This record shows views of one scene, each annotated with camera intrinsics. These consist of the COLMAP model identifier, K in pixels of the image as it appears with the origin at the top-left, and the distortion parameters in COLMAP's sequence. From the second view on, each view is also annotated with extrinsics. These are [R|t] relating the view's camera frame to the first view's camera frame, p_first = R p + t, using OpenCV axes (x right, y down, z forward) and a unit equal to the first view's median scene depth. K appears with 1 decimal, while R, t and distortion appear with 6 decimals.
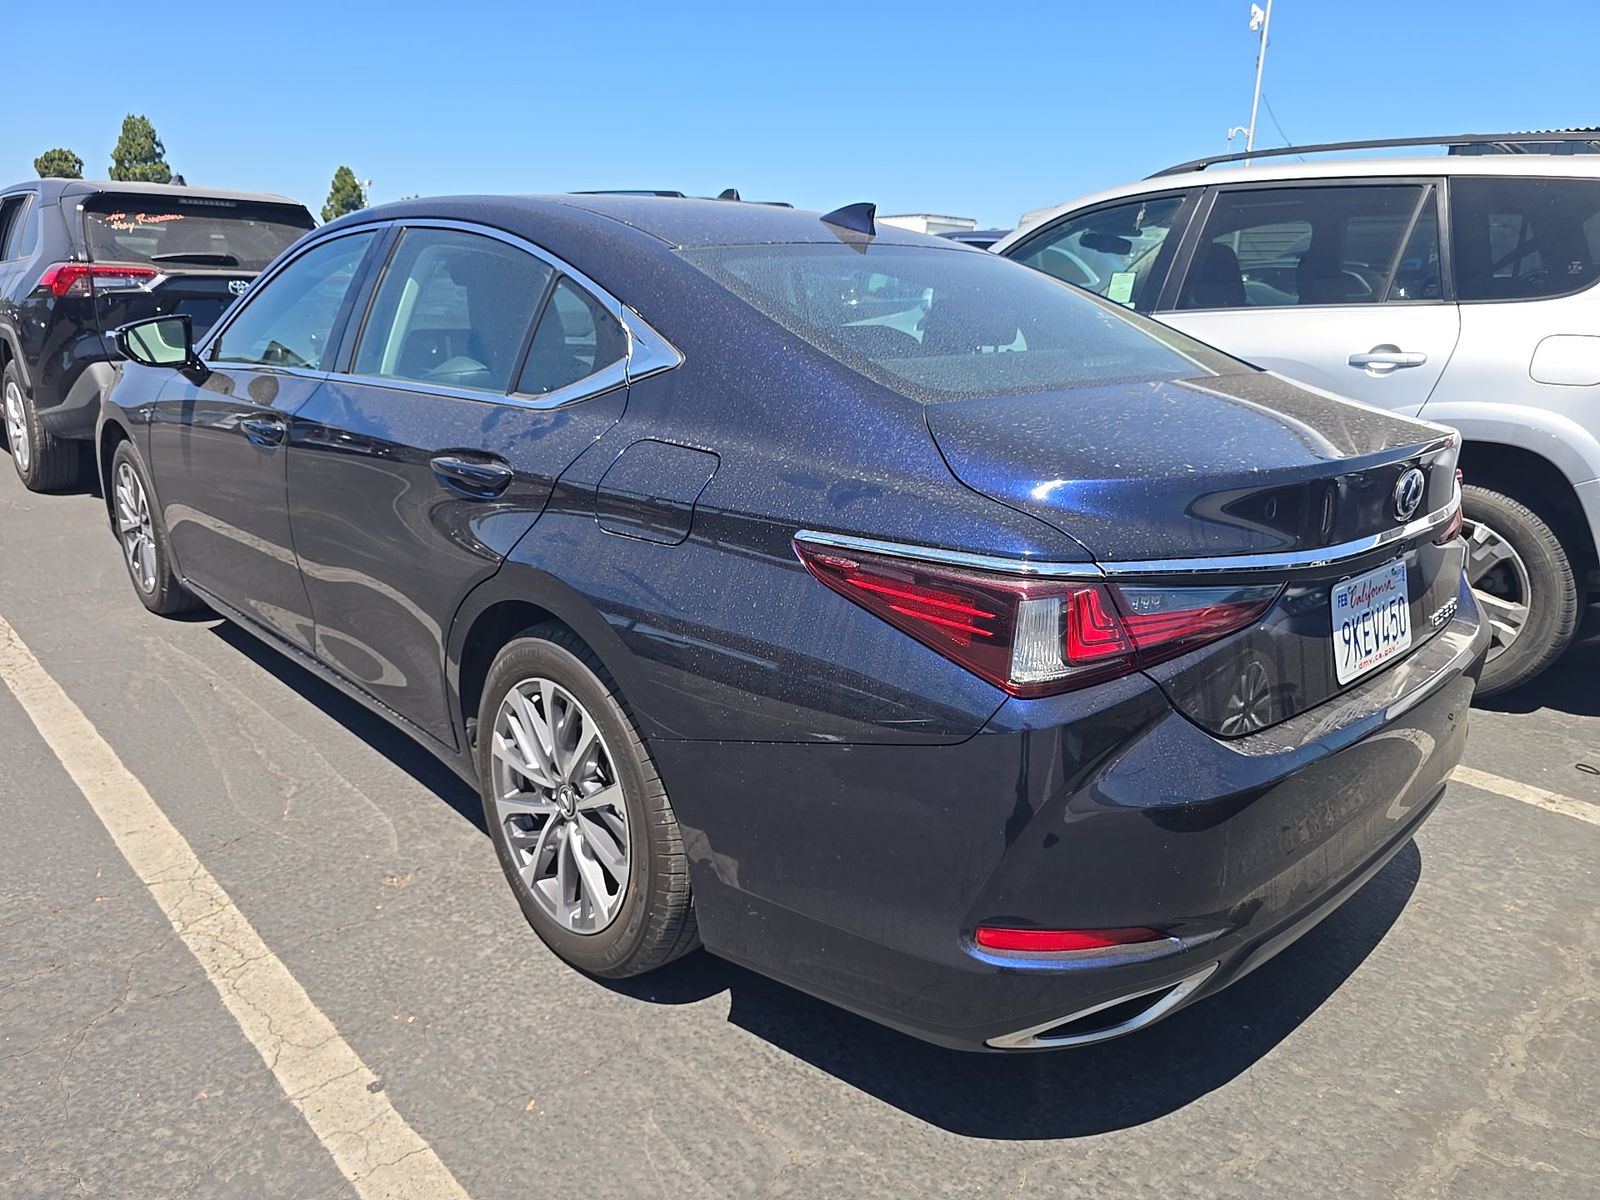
lens RADIAL K [[1100.7, 0, 800.0], [0, 1100.7, 600.0], [0, 0, 1]] dist [-0.006334, -0.008521]
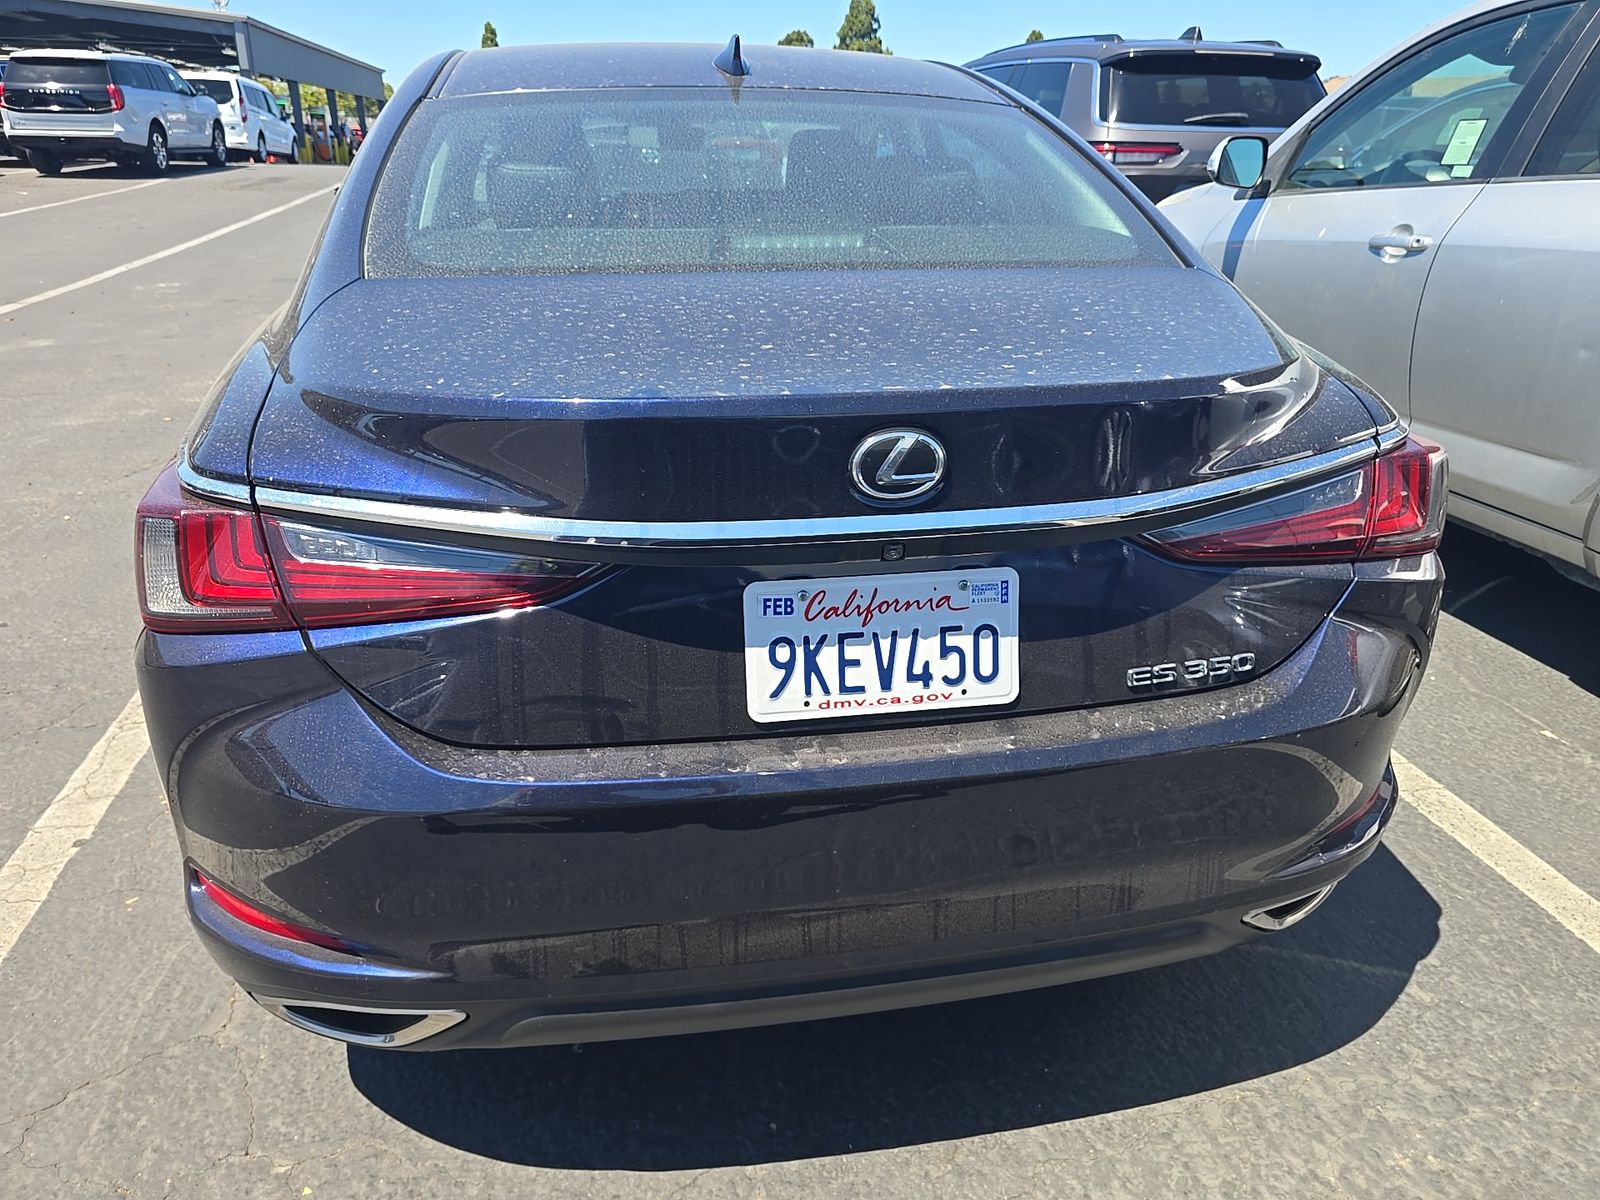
lens RADIAL K [[1100.7, 0, 800.0], [0, 1100.7, 600.0], [0, 0, 1]] dist [-0.006334, -0.008521]
pose [[0.837795, 0.192734, -0.510836, 0.810715], [-0.136371, 0.979836, 0.146029, -0.099677], [0.528680, -0.052679, 0.847185, 0.402684]]
